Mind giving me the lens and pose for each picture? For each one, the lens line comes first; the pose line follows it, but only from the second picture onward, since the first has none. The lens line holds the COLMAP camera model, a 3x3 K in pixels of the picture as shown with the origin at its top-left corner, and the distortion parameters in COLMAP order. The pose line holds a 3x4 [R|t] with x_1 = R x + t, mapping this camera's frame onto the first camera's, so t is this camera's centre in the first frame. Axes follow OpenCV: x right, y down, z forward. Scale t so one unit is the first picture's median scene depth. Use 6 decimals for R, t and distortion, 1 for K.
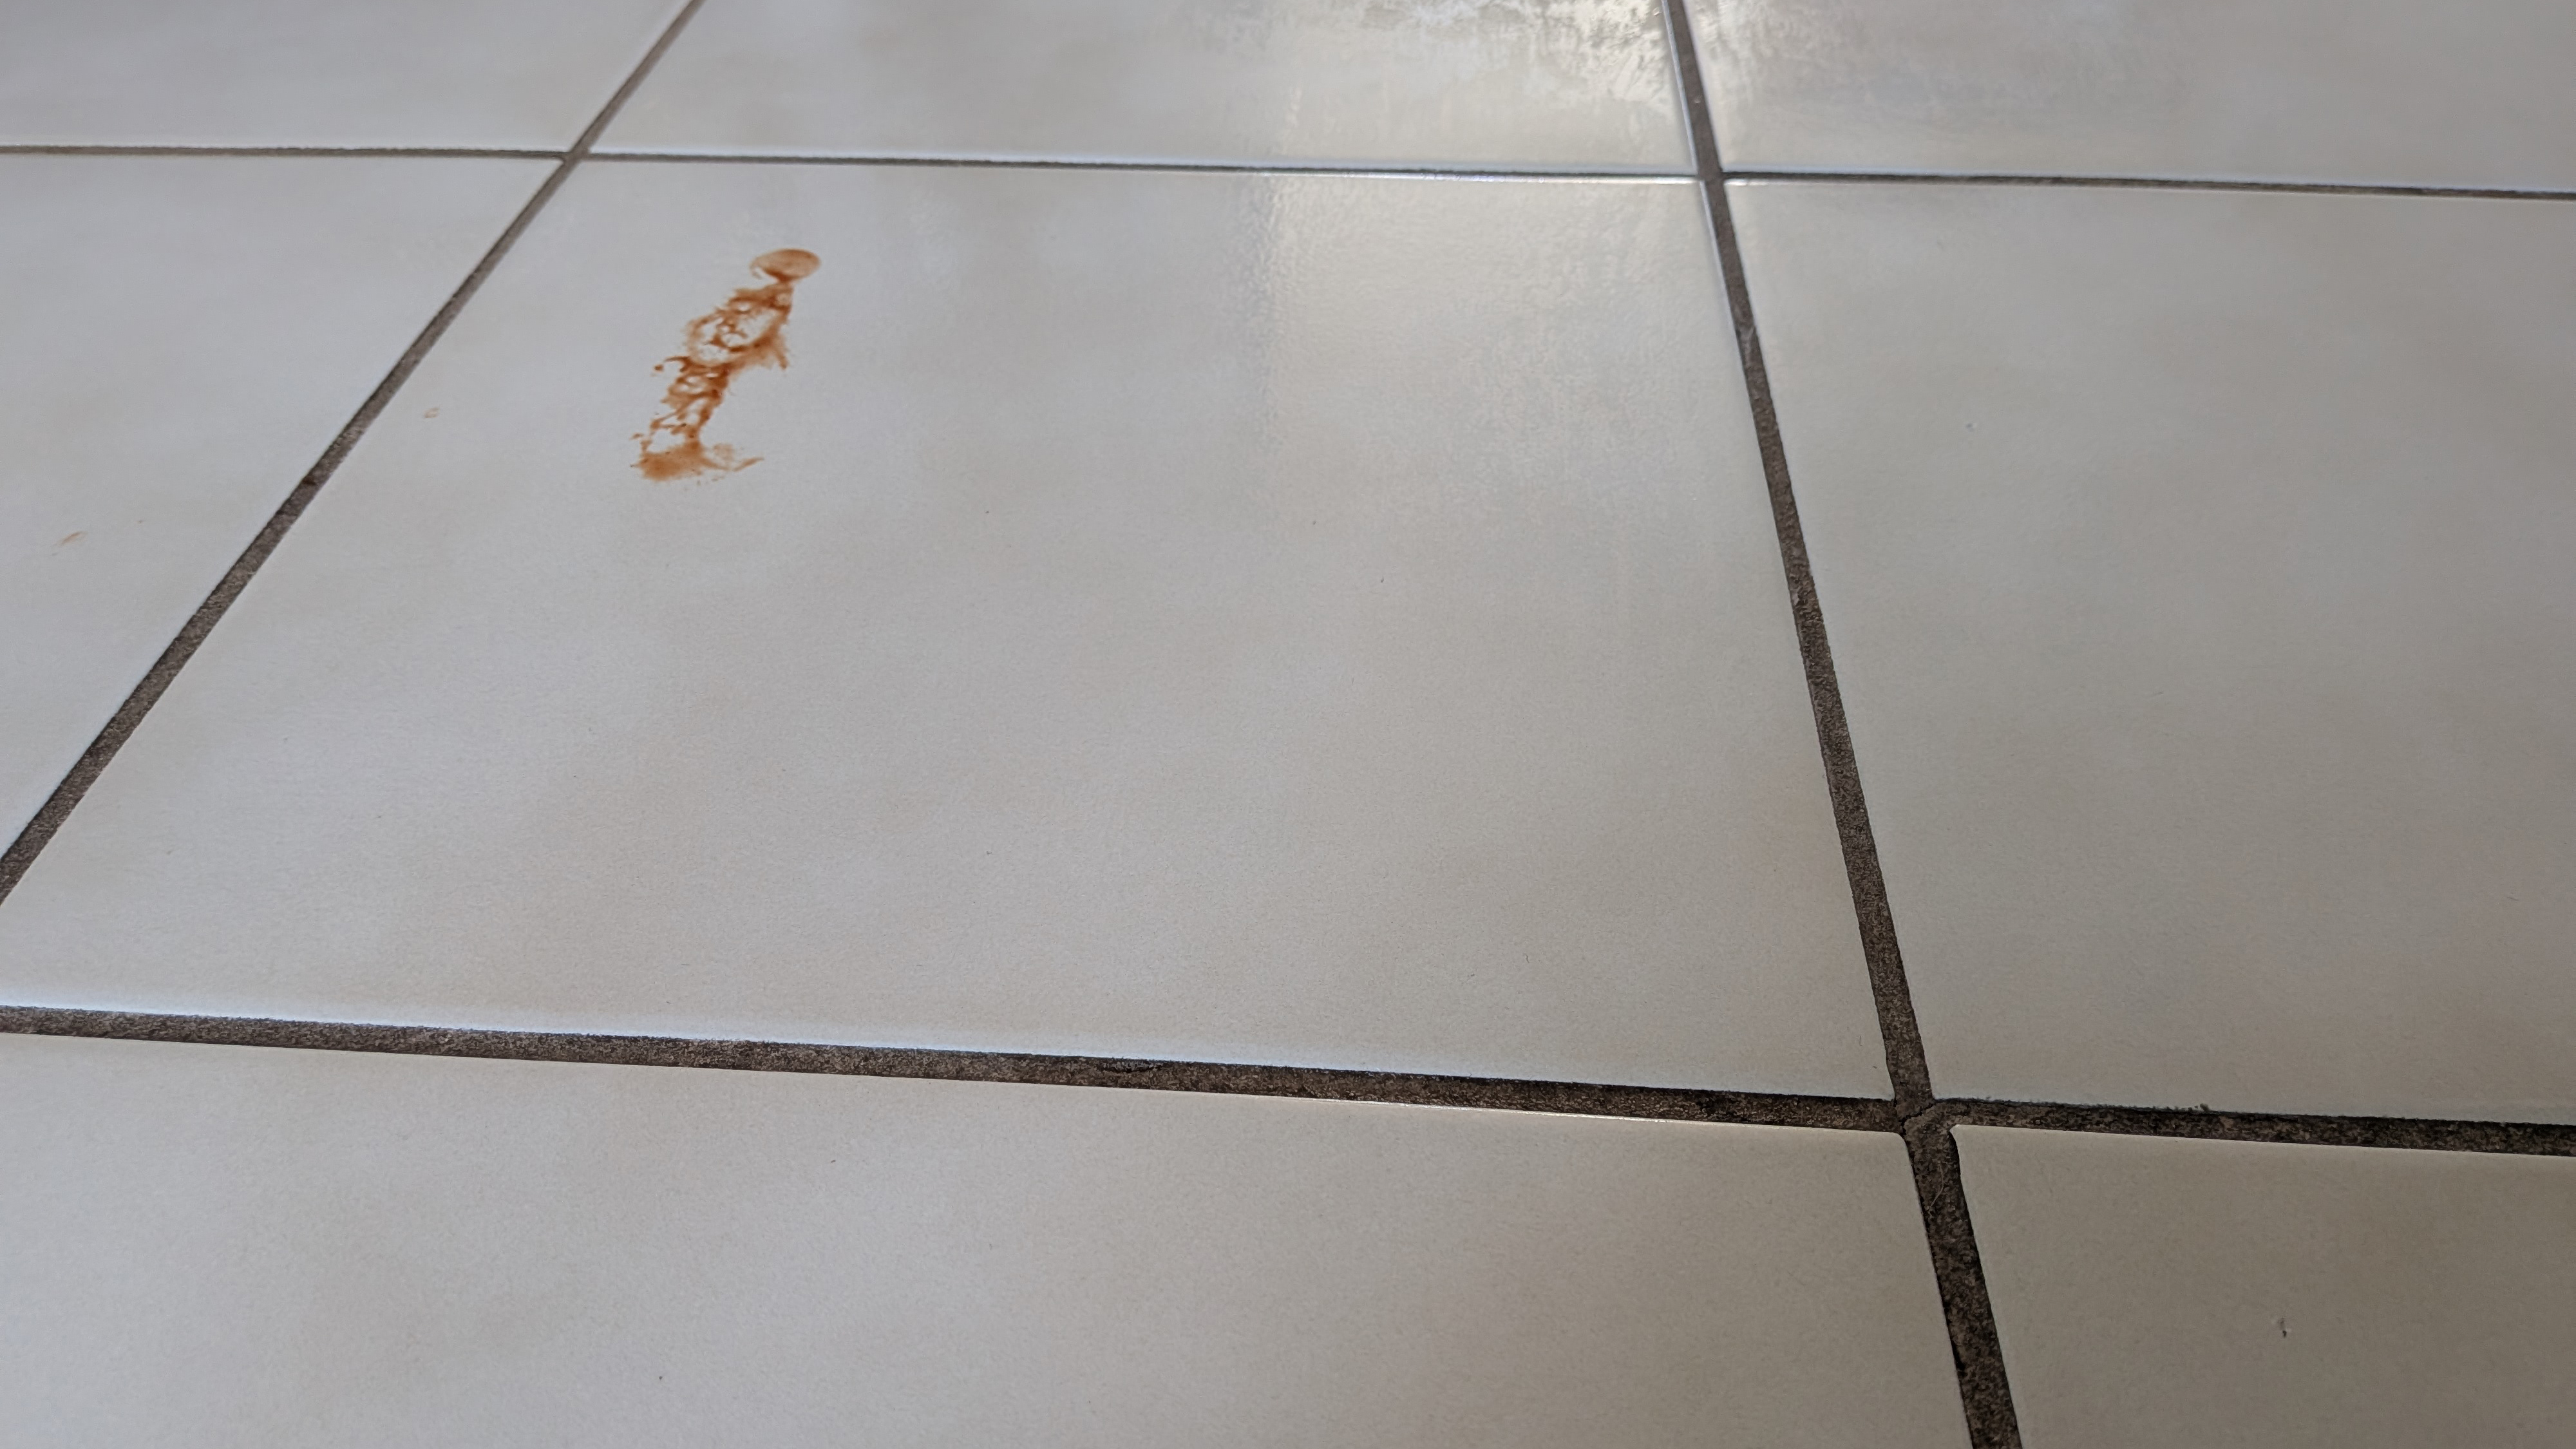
lens RADIAL K [[1954.7, 0, 1288.0], [0, 1954.7, 724.5], [0, 0, 1]] dist [0.079870, -0.157127]
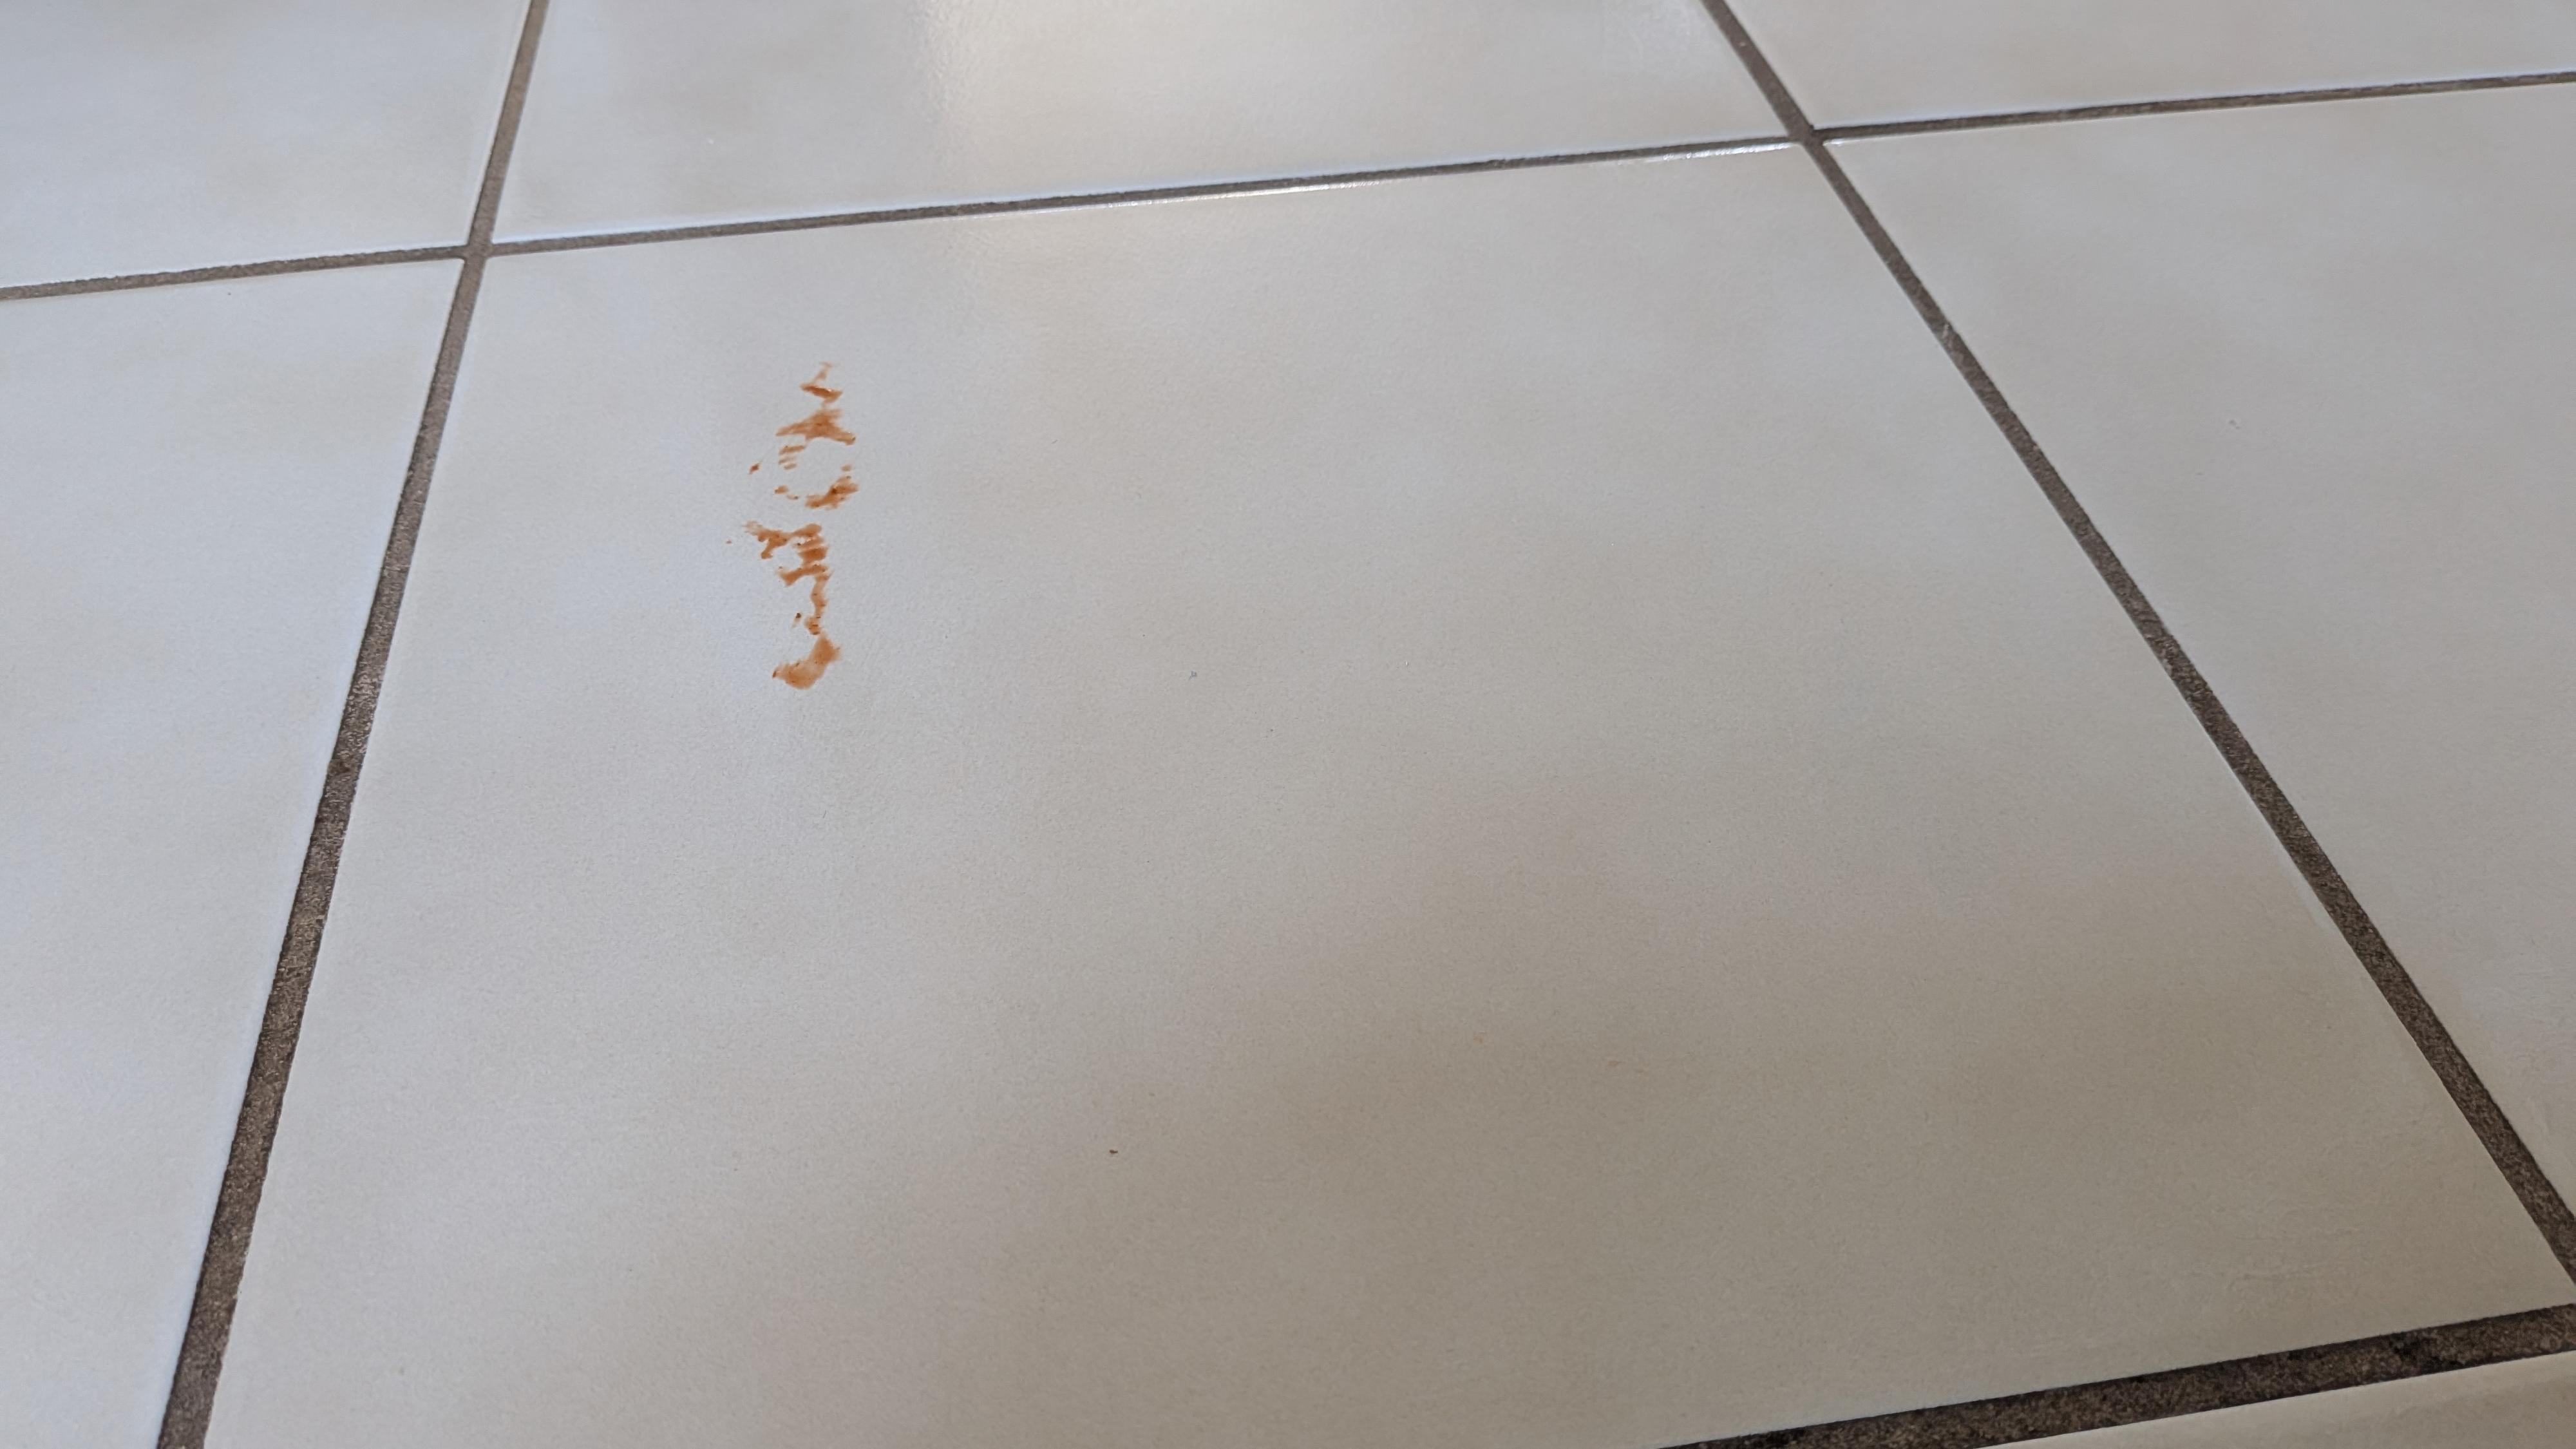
lens RADIAL K [[1954.7, 0, 1288.0], [0, 1954.7, 724.5], [0, 0, 1]] dist [0.079870, -0.157127]
pose [[0.974225, -0.151295, 0.167319, -0.258762], [0.137769, 0.986389, 0.089758, -0.157656], [-0.178621, -0.064393, 0.981809, 0.171603]]
